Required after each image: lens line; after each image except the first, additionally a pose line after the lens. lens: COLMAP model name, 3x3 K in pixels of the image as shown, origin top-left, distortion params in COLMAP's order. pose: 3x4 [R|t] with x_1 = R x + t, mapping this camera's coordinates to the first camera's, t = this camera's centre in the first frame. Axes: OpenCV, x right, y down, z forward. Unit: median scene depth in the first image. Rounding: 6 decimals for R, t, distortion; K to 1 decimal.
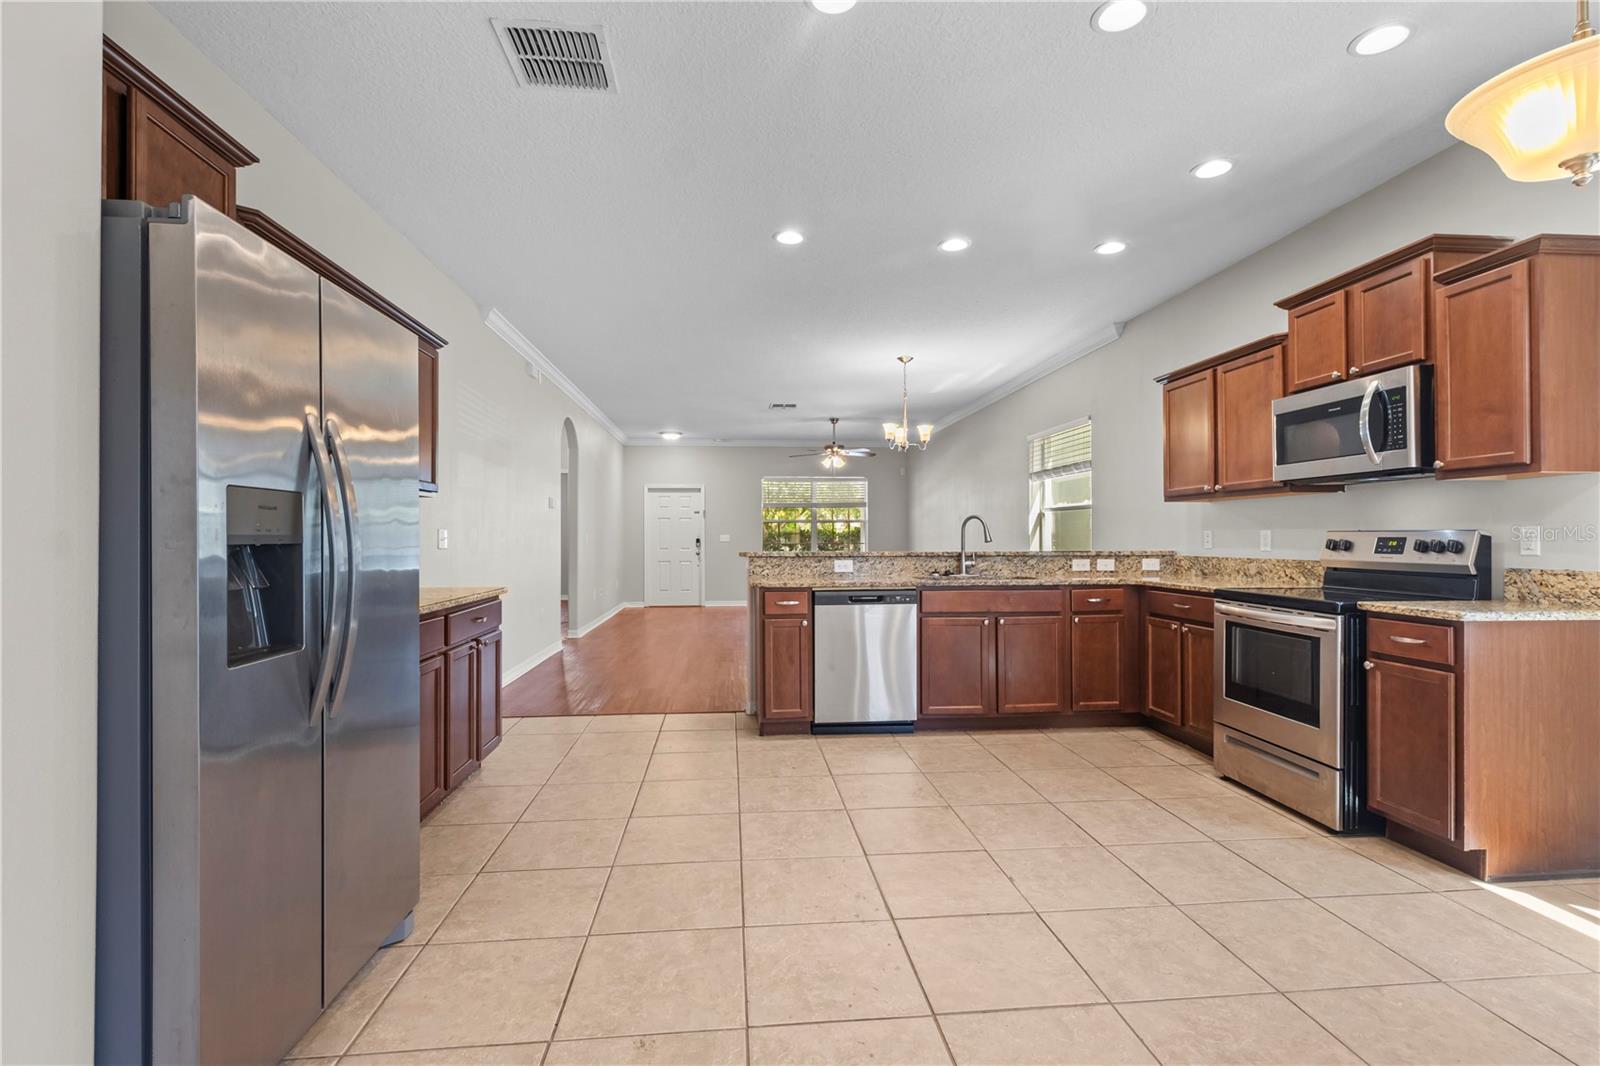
lens RADIAL K [[742.2, 0, 796.9], [0, 742.2, 553.9], [0, 0, 1]] dist [0.002292, 0.000226]
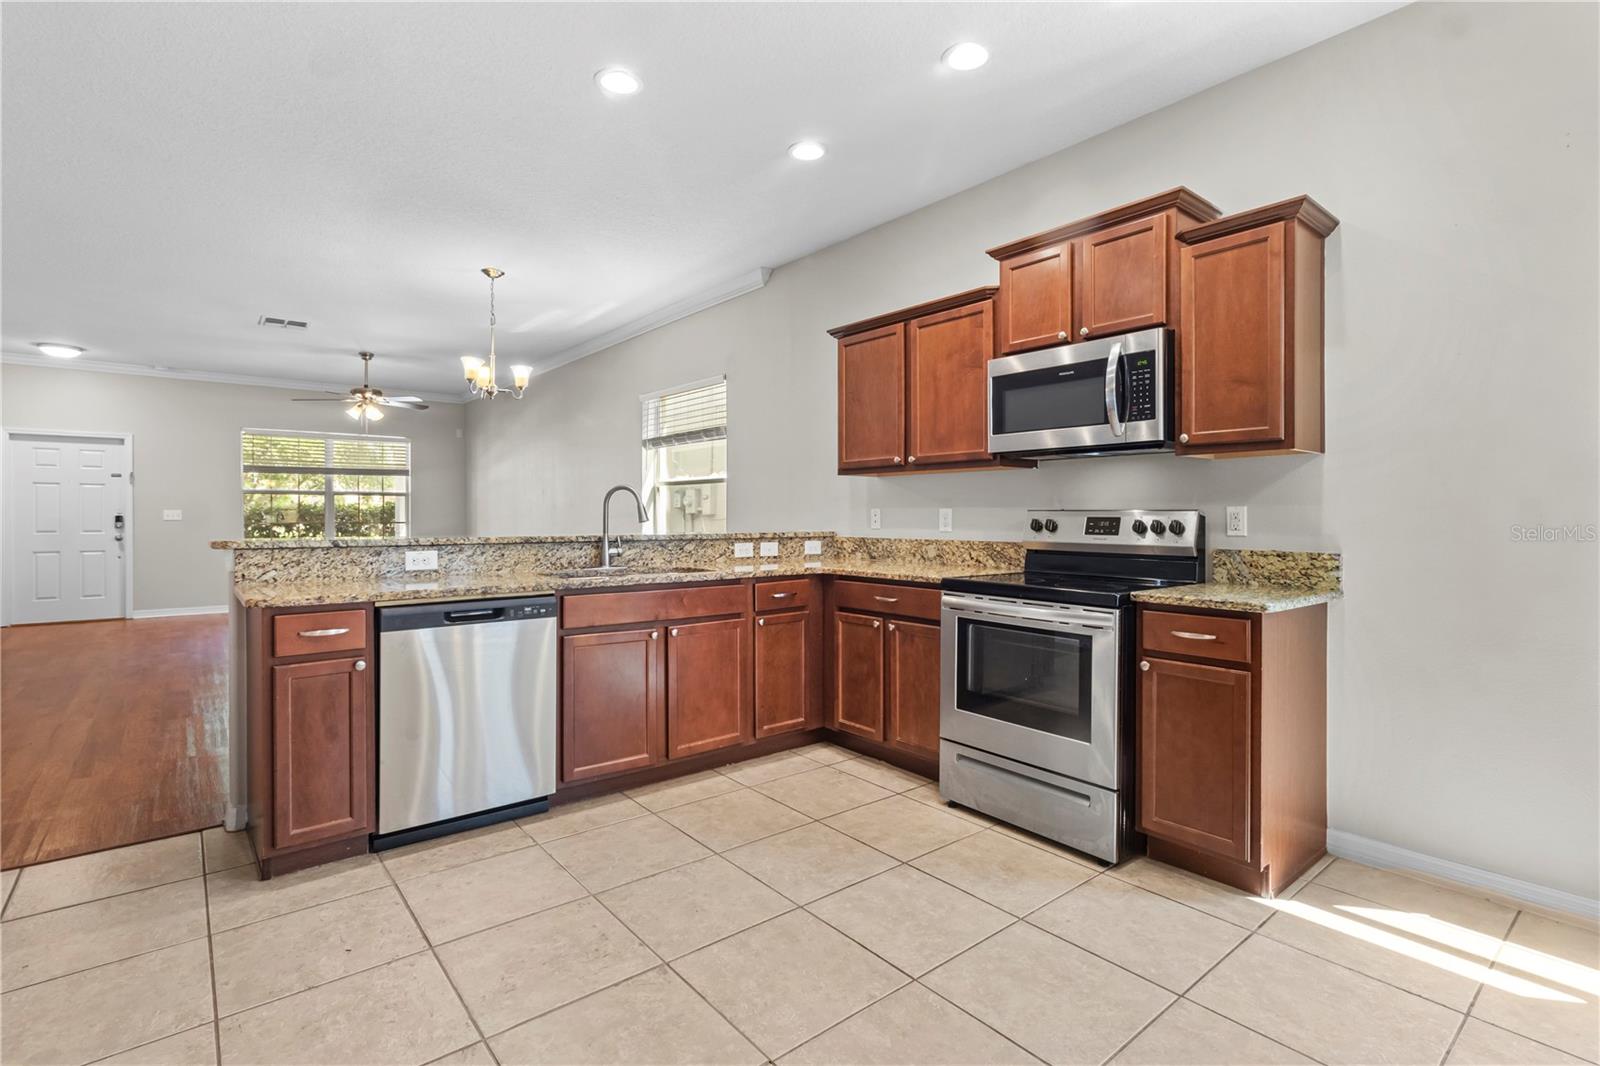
lens RADIAL K [[760.3, 0, 805.9], [0, 760.3, 522.2], [0, 0, 1]] dist [0.003215, 0.000816]
pose [[0.826561, -0.001420, 0.562846, -0.036605], [0.008978, 0.999903, -0.010661, -0.007364], [-0.562776, 0.013866, 0.826493, 0.334267]]
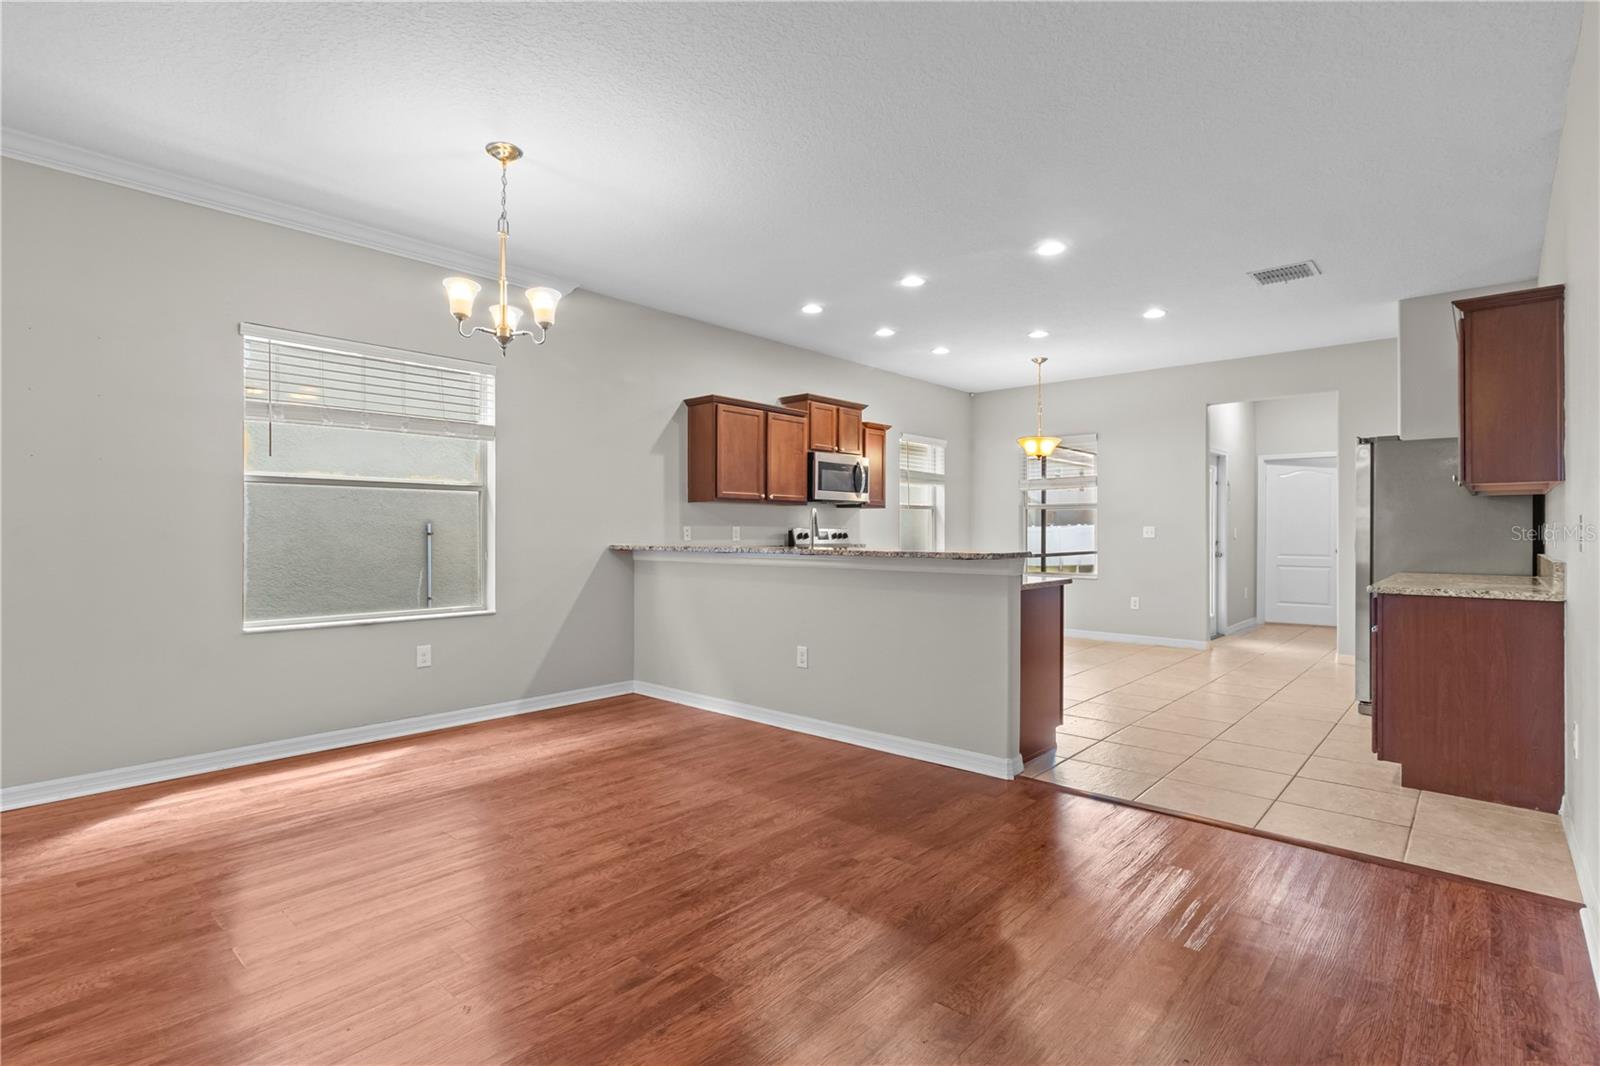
lens RADIAL K [[760.3, 0, 805.9], [0, 760.3, 522.2], [0, 0, 1]] dist [0.003215, 0.000816]
pose [[-0.682067, 0.005913, 0.731266, -0.543434], [0.012363, 0.999918, 0.003446, -0.044943], [-0.731185, 0.011391, -0.682084, 1.944836]]
